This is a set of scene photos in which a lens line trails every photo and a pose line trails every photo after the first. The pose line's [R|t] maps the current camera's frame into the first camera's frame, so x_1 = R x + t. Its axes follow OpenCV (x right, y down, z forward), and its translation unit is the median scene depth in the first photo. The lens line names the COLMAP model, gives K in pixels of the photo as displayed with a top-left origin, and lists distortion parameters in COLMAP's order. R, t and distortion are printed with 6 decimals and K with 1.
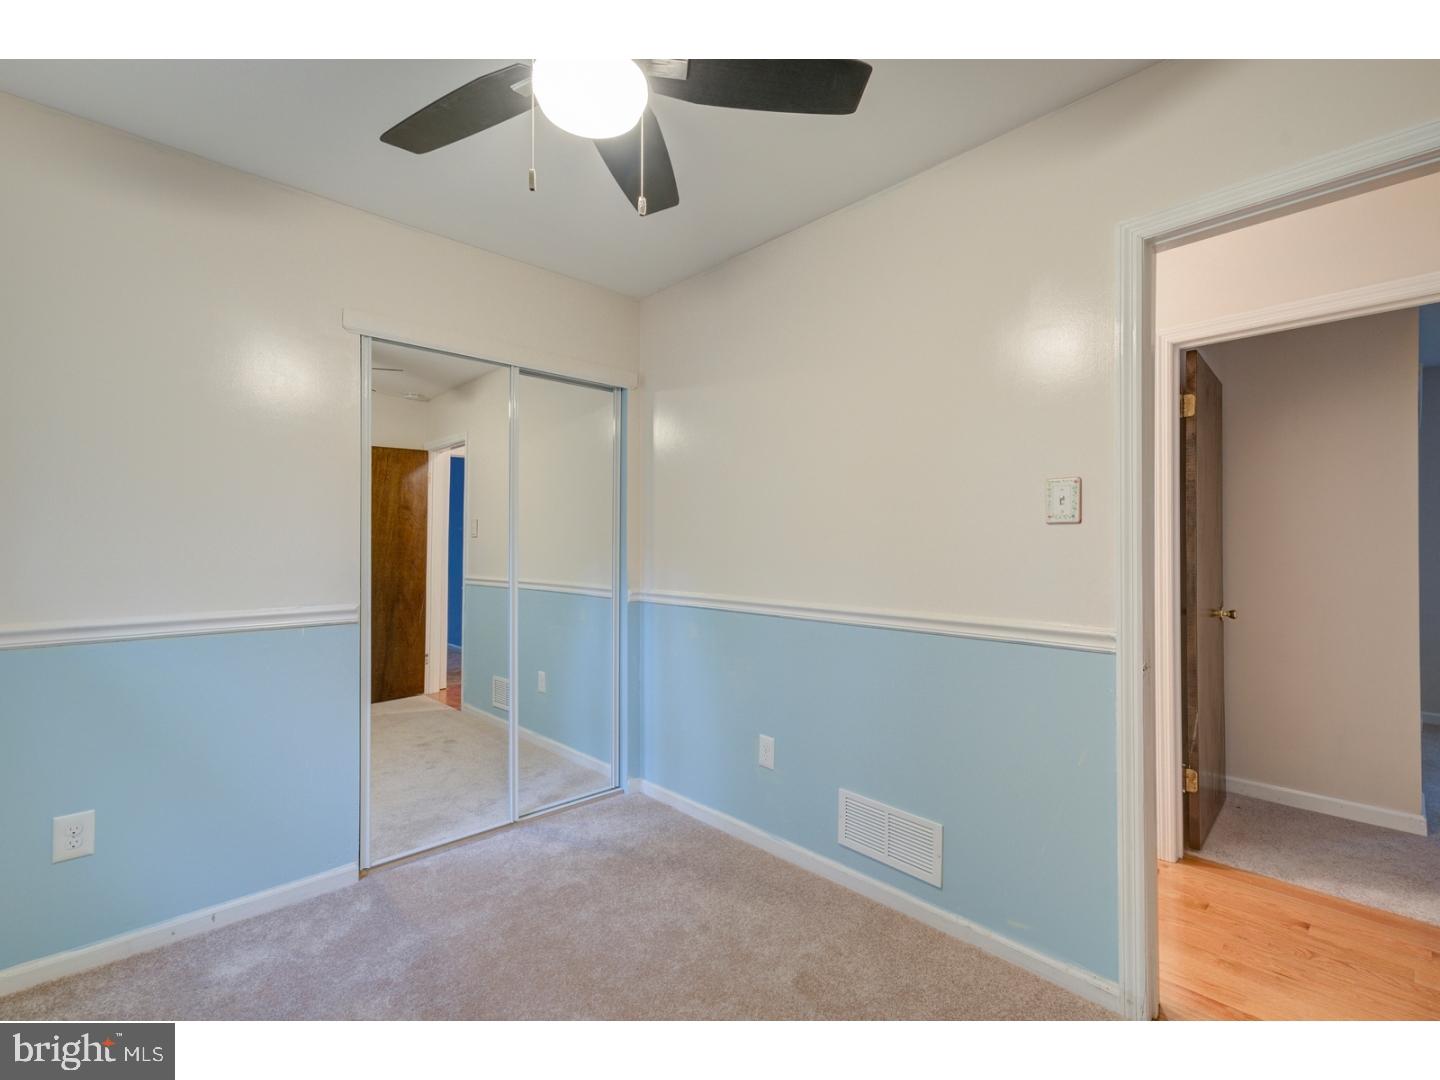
lens RADIAL K [[655.2, 0, 713.3], [0, 655.2, 537.5], [0, 0, 1]] dist [0.010545, 0.000200]
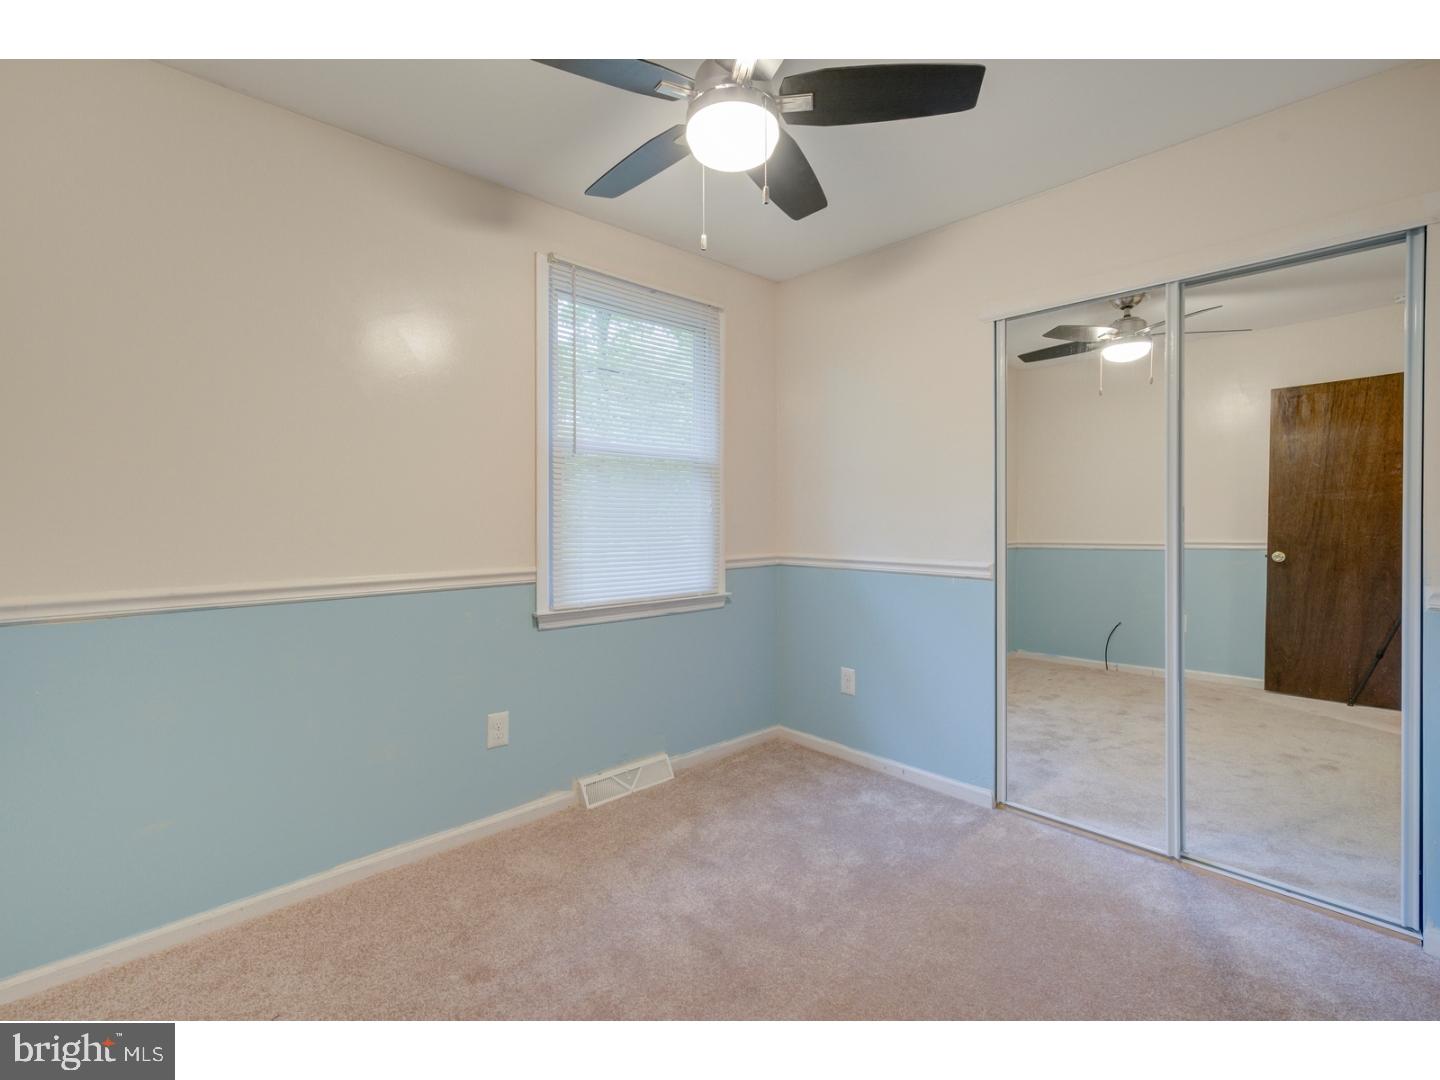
lens RADIAL K [[655.8, 0, 719.8], [0, 655.8, 514.0], [0, 0, 1]] dist [0.002153, 0.000636]
pose [[-0.007038, 0.000836, -0.999975, 0.595091], [0.015754, 0.999876, 0.000725, 0.010235], [0.999851, -0.015749, -0.007050, 0.558522]]
